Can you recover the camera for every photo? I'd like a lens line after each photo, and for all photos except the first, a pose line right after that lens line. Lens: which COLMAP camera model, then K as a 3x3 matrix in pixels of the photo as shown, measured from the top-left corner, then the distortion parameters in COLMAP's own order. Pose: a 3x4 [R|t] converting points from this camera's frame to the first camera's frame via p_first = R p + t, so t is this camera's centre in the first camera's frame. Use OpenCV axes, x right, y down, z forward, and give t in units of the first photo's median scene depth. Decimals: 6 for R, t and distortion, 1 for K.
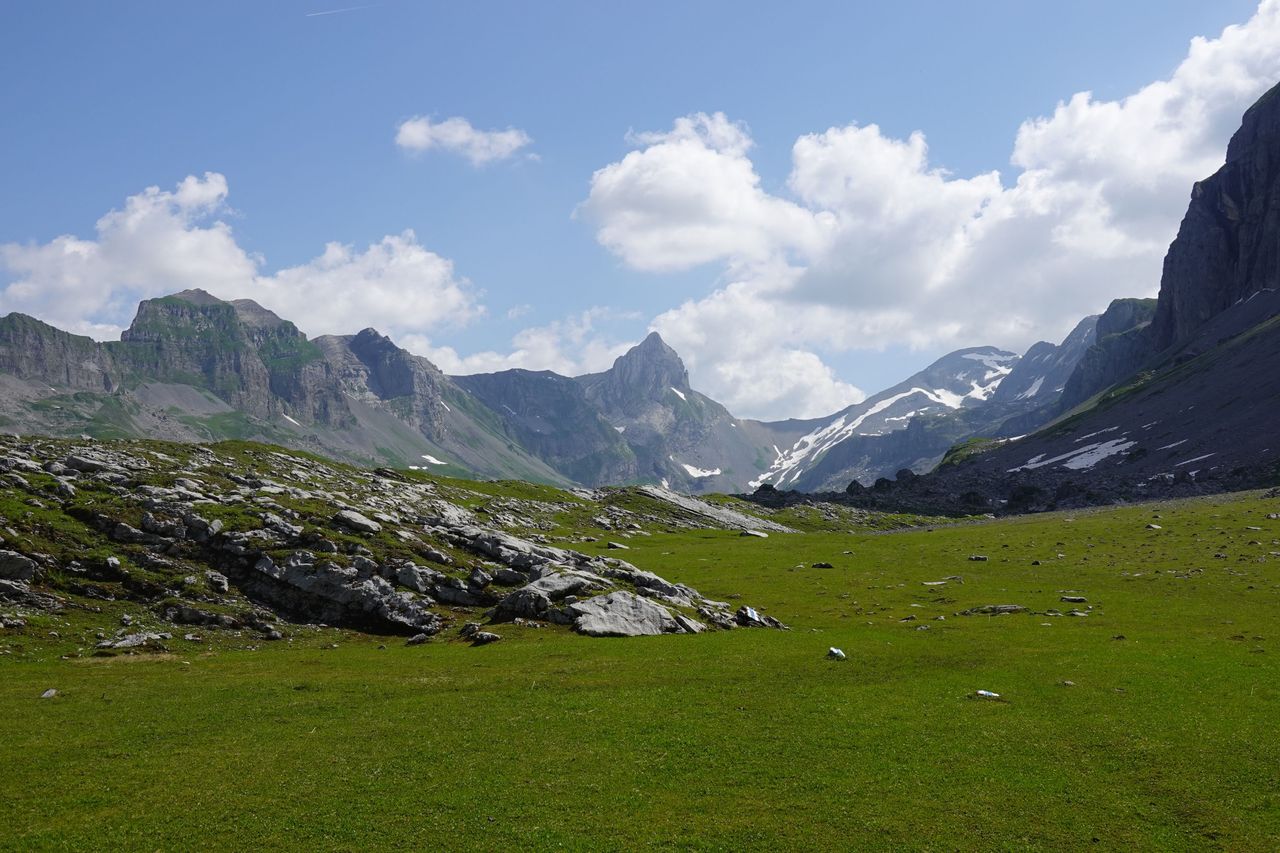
lens RADIAL K [[1417.4, 0, 642.7], [0, 1417.4, 432.4], [0, 0, 1]] dist [0.015181, 0.000000]
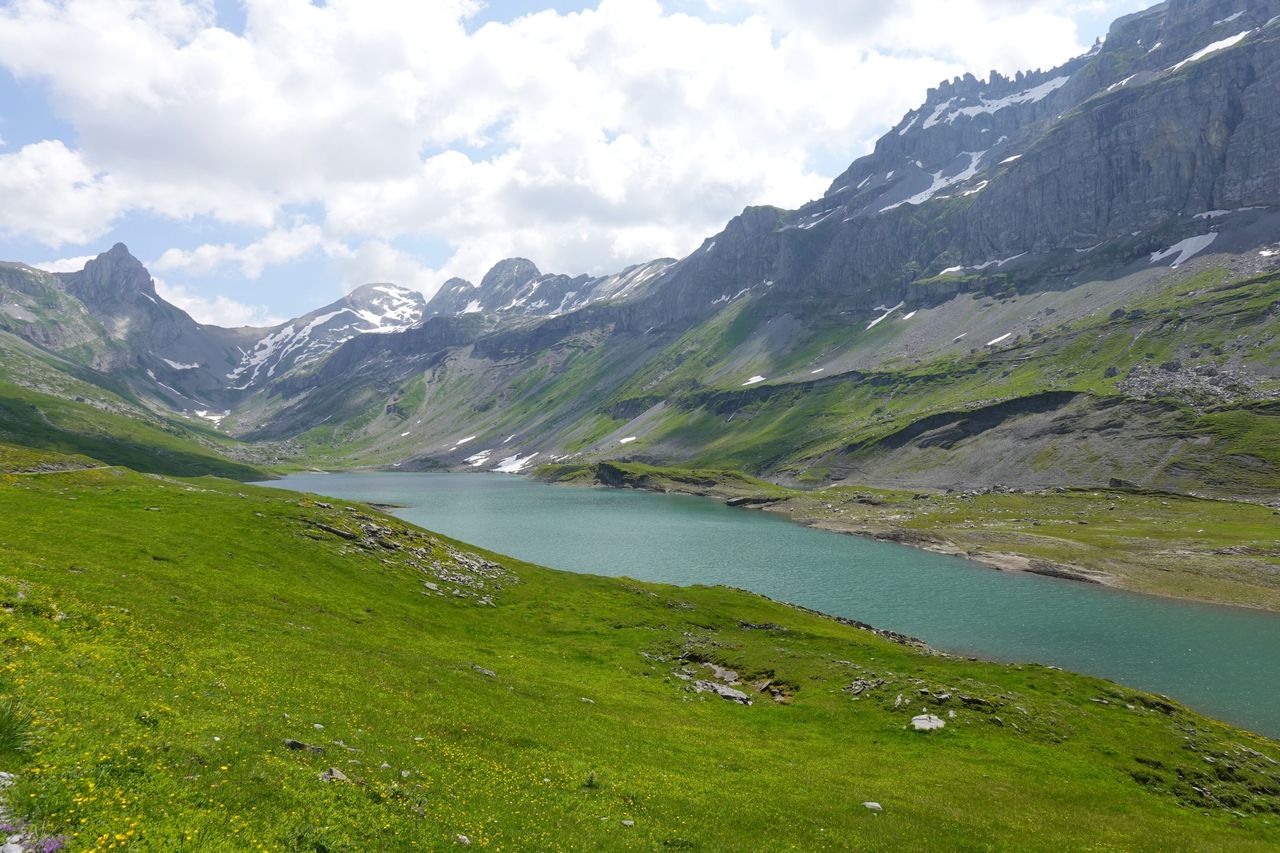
lens RADIAL K [[856.6, 0, 646.9], [0, 856.6, 432.1], [0, 0, 1]] dist [-0.007895, 0.005691]
pose [[0.806493, -0.020029, 0.590905, -0.071204], [-0.030771, 0.996650, 0.075781, 0.019076], [-0.590443, -0.079299, 0.803174, 0.223859]]
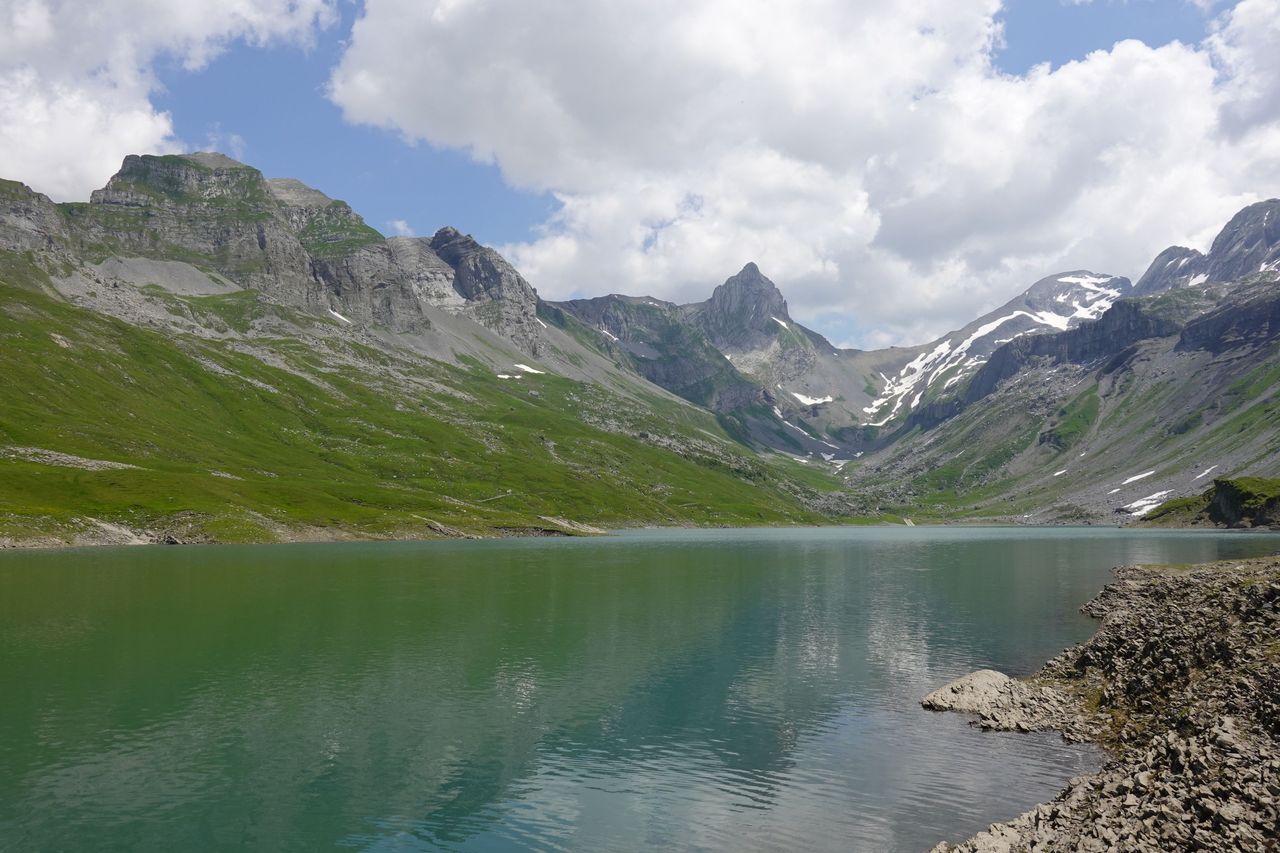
lens RADIAL K [[1142.8, 0, 639.8], [0, 1142.8, 423.2], [0, 0, 1]] dist [0.000814, 0.004925]
pose [[0.997829, -0.037322, -0.054259, -0.035566], [0.038380, 0.999090, 0.018591, 0.026879], [0.053515, -0.020633, 0.998354, 0.248595]]
